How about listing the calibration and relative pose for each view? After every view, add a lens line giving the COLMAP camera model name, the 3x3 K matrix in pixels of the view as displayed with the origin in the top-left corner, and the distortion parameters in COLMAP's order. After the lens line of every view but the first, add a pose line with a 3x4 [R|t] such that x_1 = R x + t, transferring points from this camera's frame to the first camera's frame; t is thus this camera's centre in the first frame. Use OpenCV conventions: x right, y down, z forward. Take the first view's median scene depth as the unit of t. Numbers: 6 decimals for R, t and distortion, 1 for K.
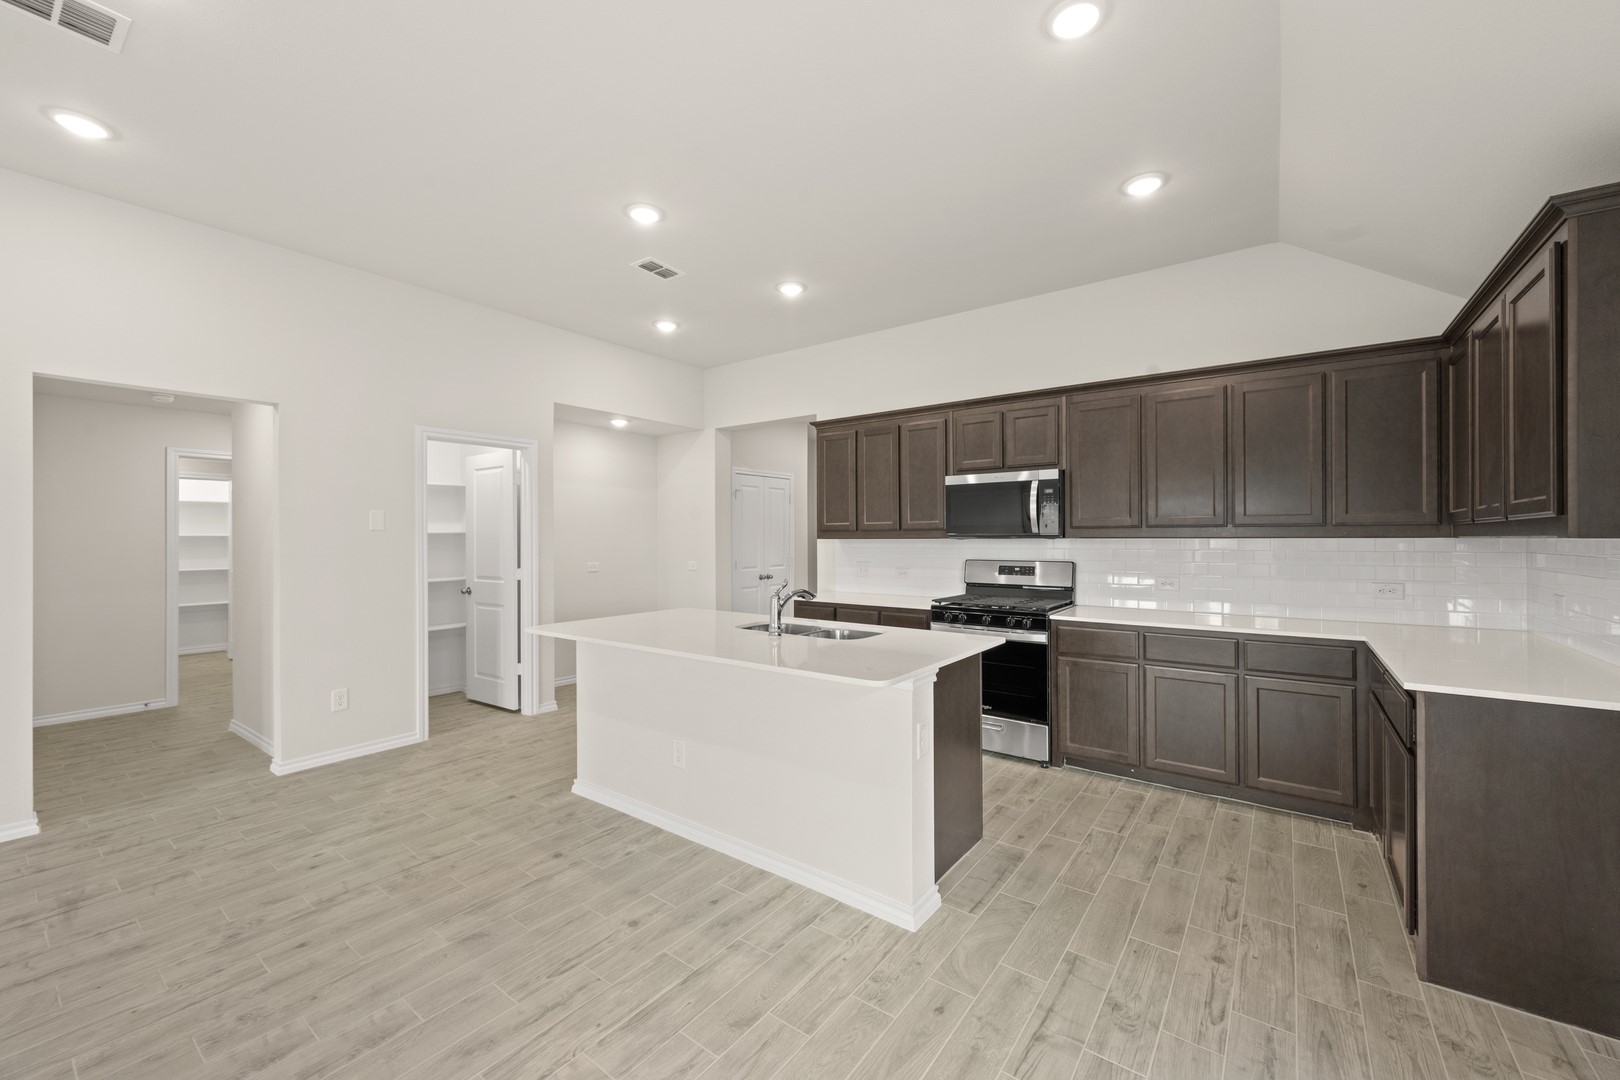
lens RADIAL K [[637.5, 0, 813.5], [0, 637.5, 535.9], [0, 0, 1]] dist [0.000616, 0.000133]
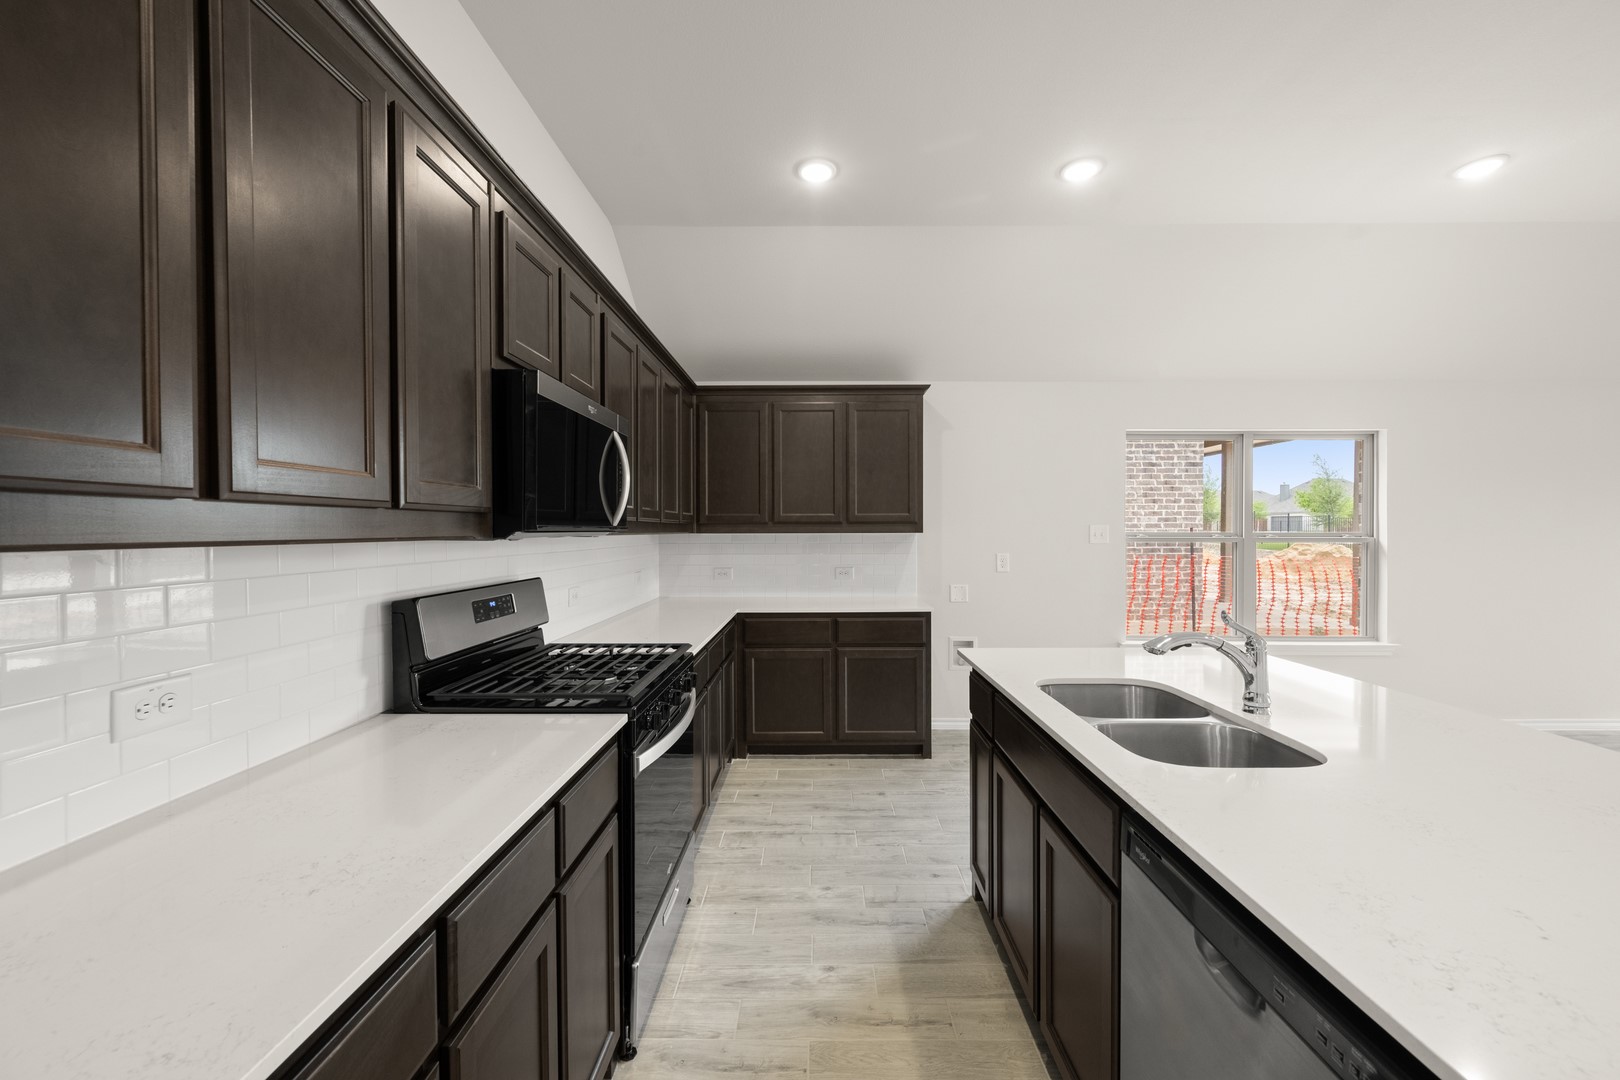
lens RADIAL K [[637.5, 0, 815.9], [0, 637.5, 535.8], [0, 0, 1]] dist [0.000616, 0.000133]
pose [[-0.590164, -0.003384, 0.807276, -0.245772], [0.000541, 0.999989, 0.004588, 0.001413], [-0.807283, 0.003145, -0.590156, 1.429720]]
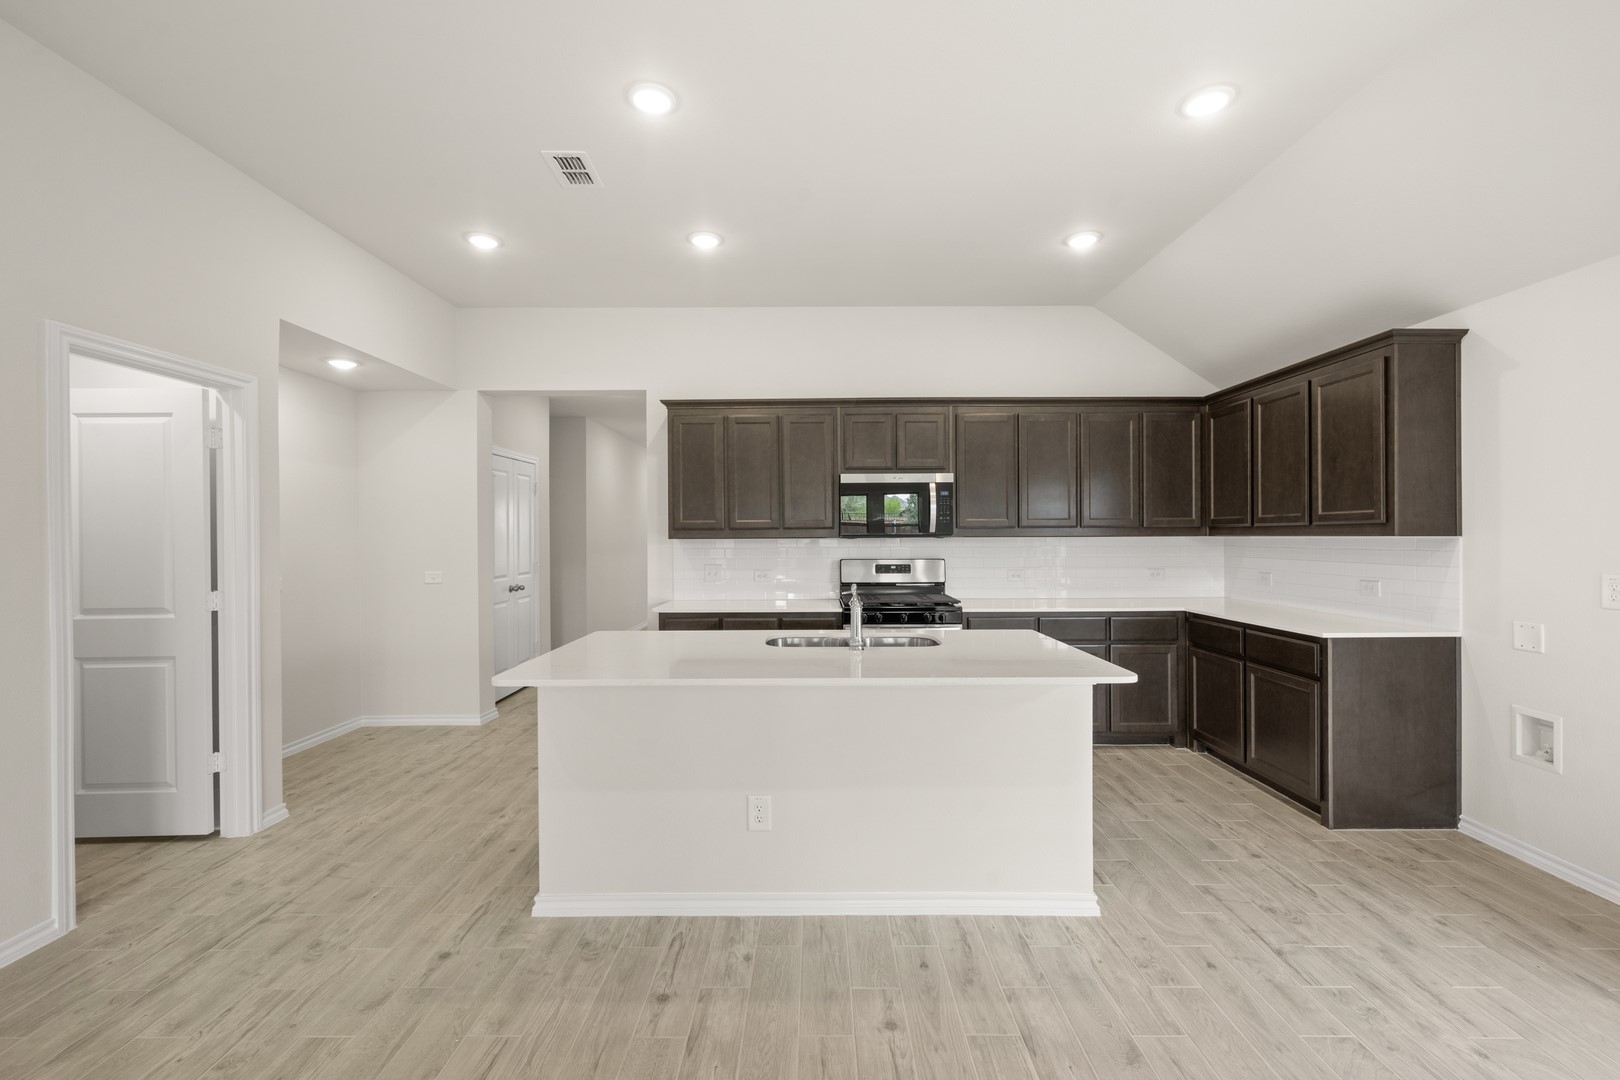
lens RADIAL K [[675.6, 0, 811.9], [0, 675.6, 535.9], [0, 0, 1]] dist [-0.002109, 0.000823]
pose [[0.805915, -0.001582, 0.592029, -0.574462], [0.000701, 0.999998, 0.001719, -0.000813], [-0.592031, -0.000971, 0.805915, 0.257560]]
